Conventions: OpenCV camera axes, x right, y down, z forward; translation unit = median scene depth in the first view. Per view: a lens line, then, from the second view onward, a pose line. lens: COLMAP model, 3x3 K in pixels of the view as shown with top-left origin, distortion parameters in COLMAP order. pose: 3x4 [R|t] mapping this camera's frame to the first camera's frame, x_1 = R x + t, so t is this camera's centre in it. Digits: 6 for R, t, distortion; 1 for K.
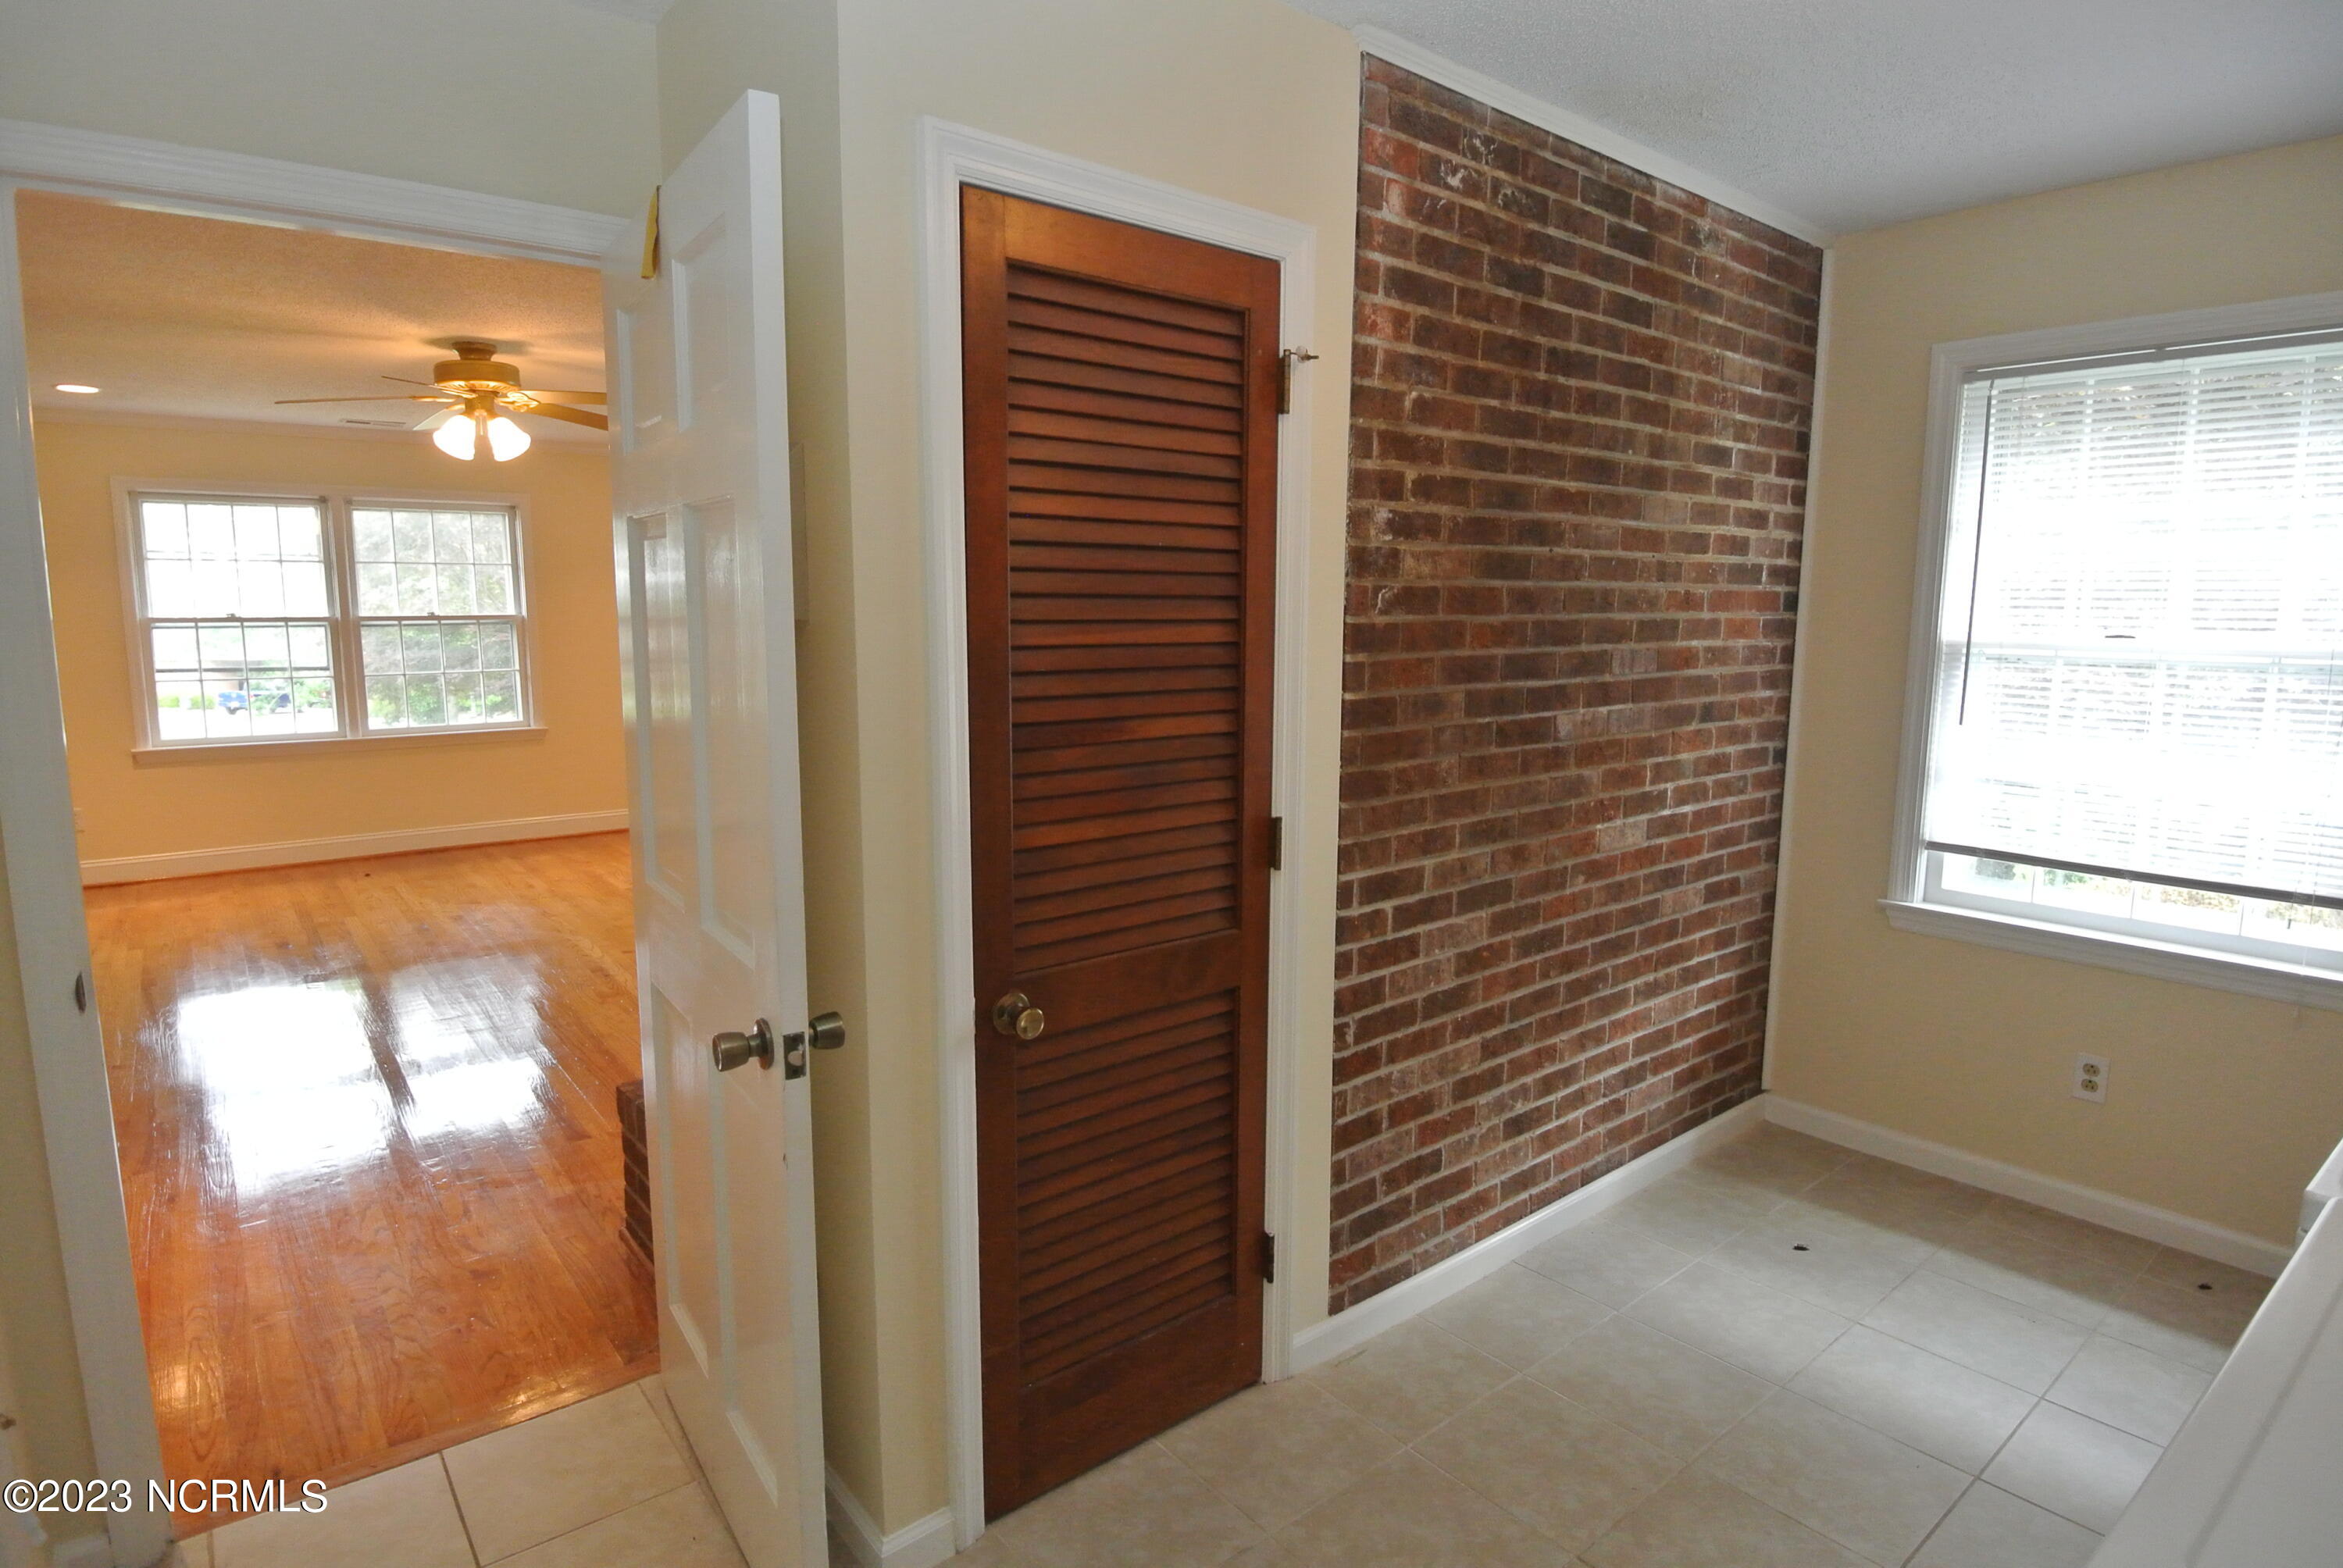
lens RADIAL K [[1230.5, 0, 1152.0], [0, 1230.5, 780.6], [0, 0, 1]] dist [0.002714, -0.029596]
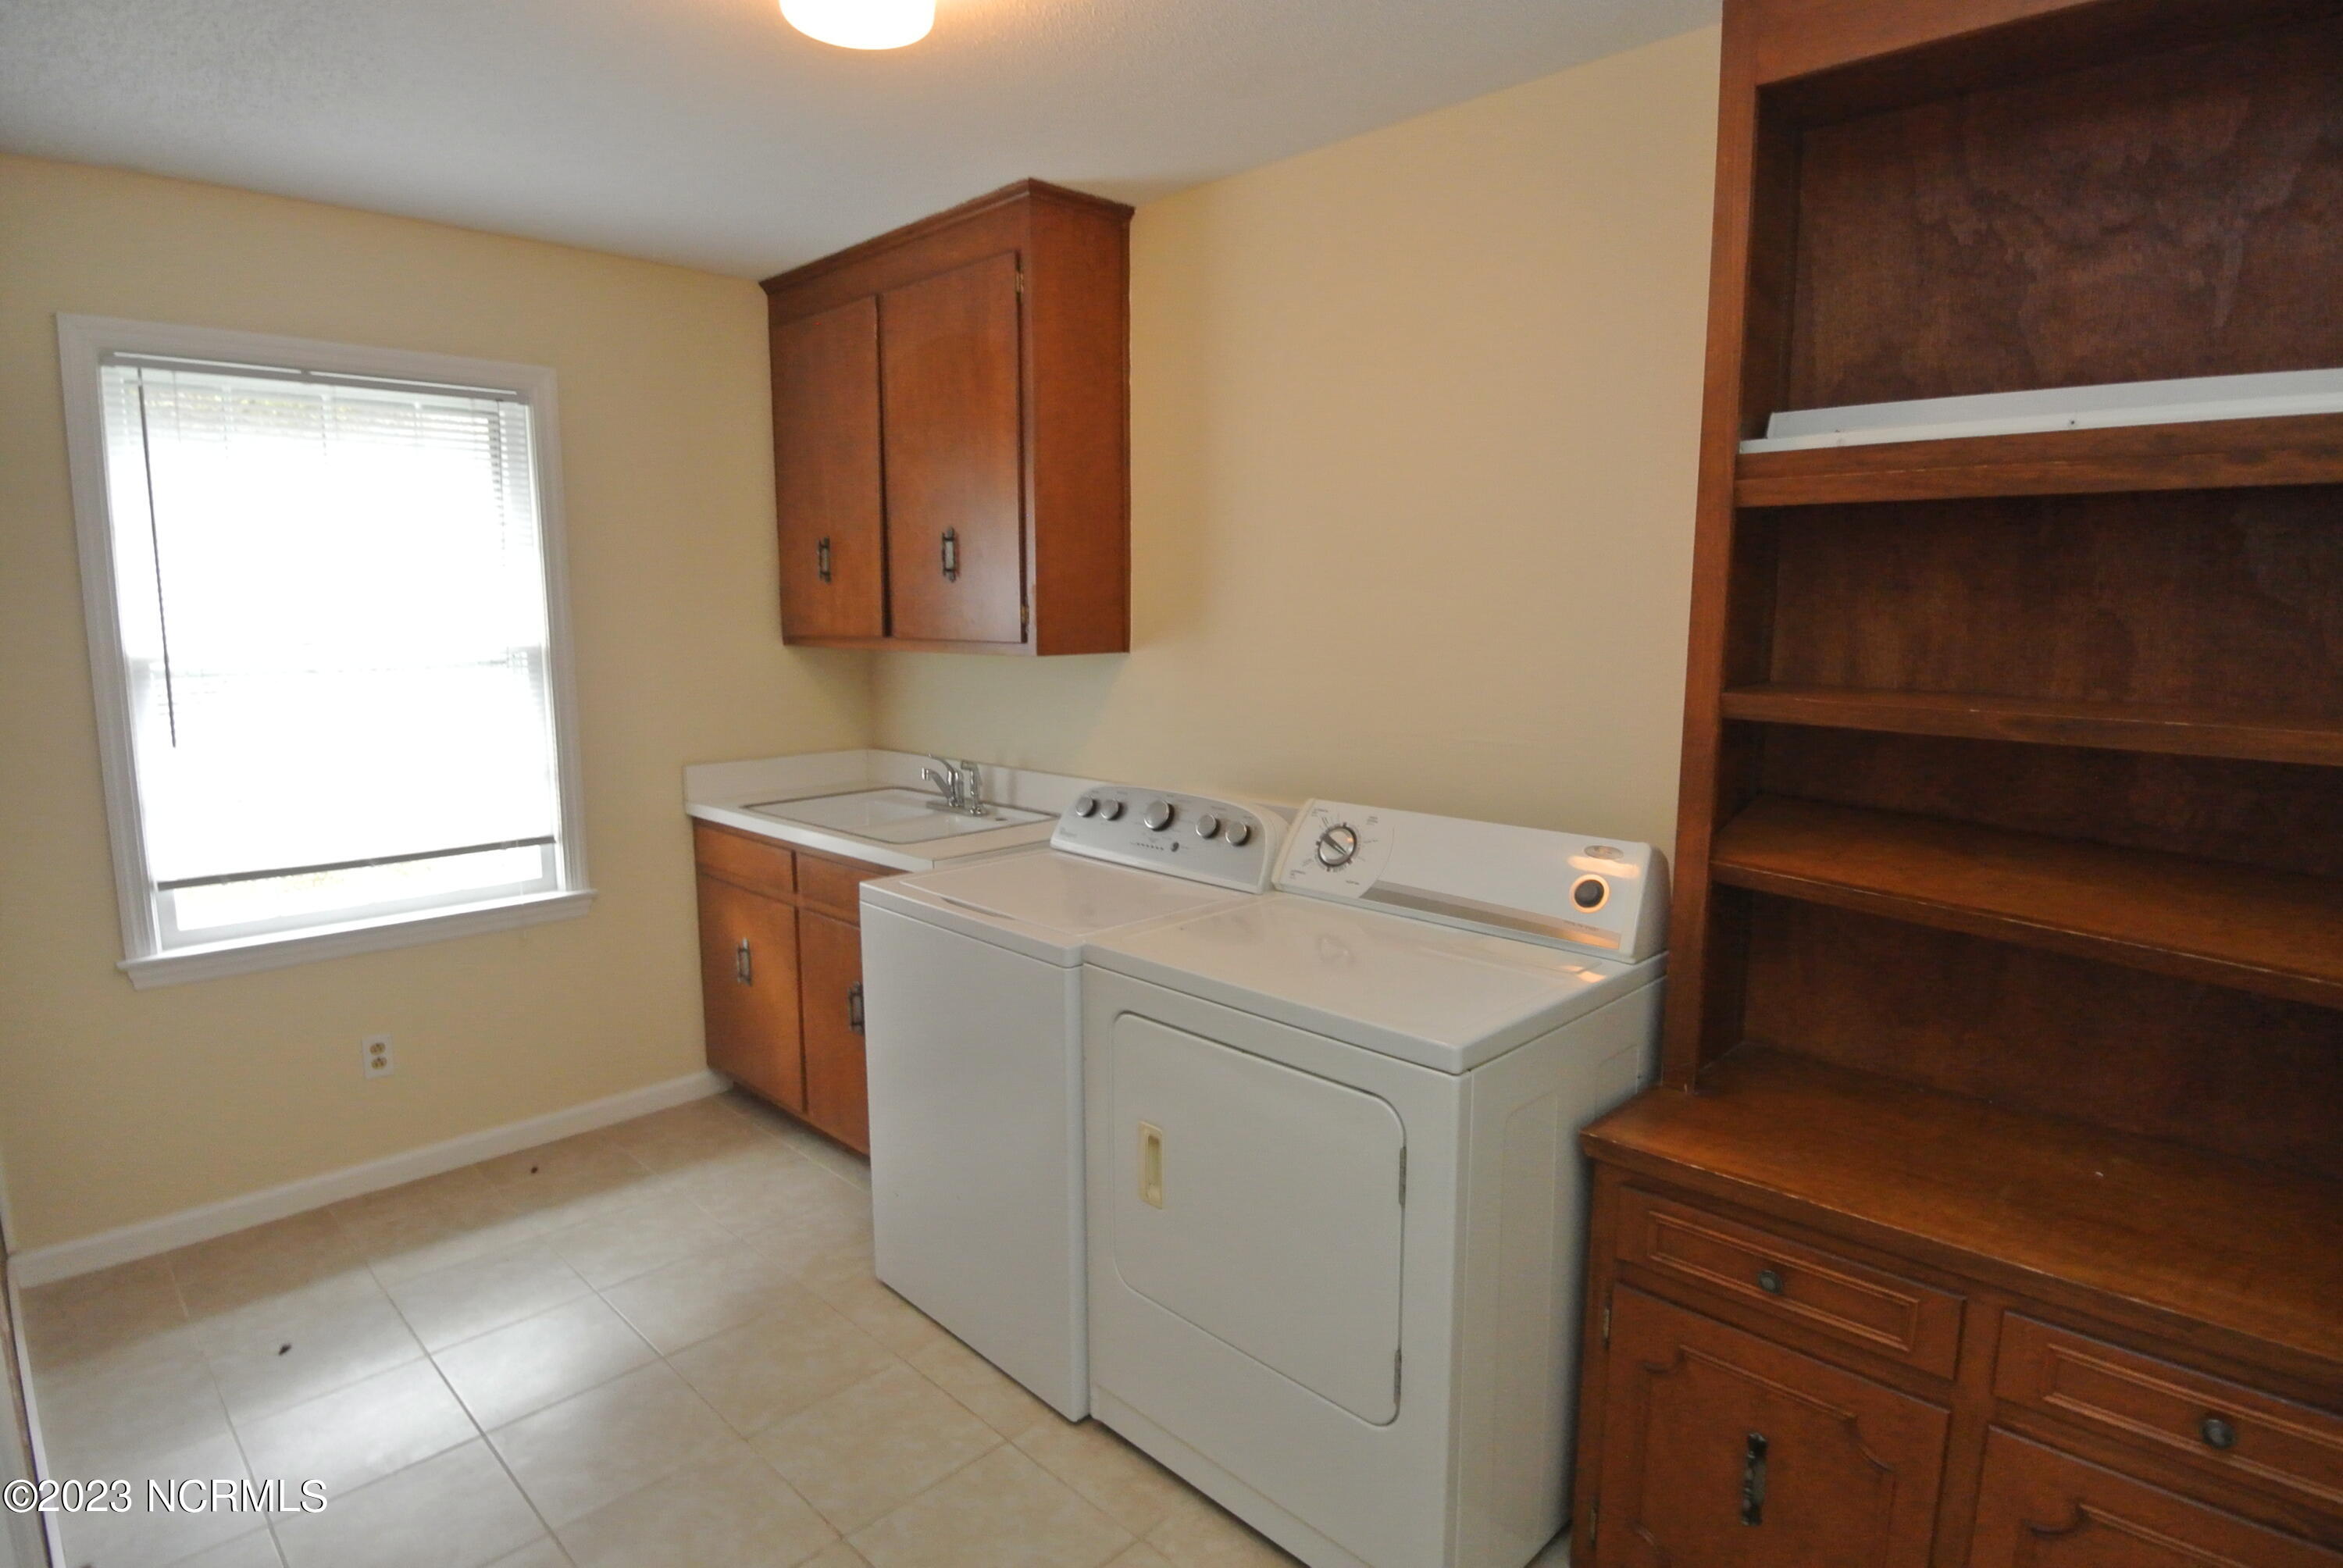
lens RADIAL K [[1230.5, 0, 1152.0], [0, 1230.5, 780.6], [0, 0, 1]] dist [0.002714, -0.029596]
pose [[-0.114712, -0.139170, 0.983602, -0.316013], [0.140322, 0.977940, 0.154733, -0.060217], [-0.983438, 0.155771, -0.092653, 0.378859]]
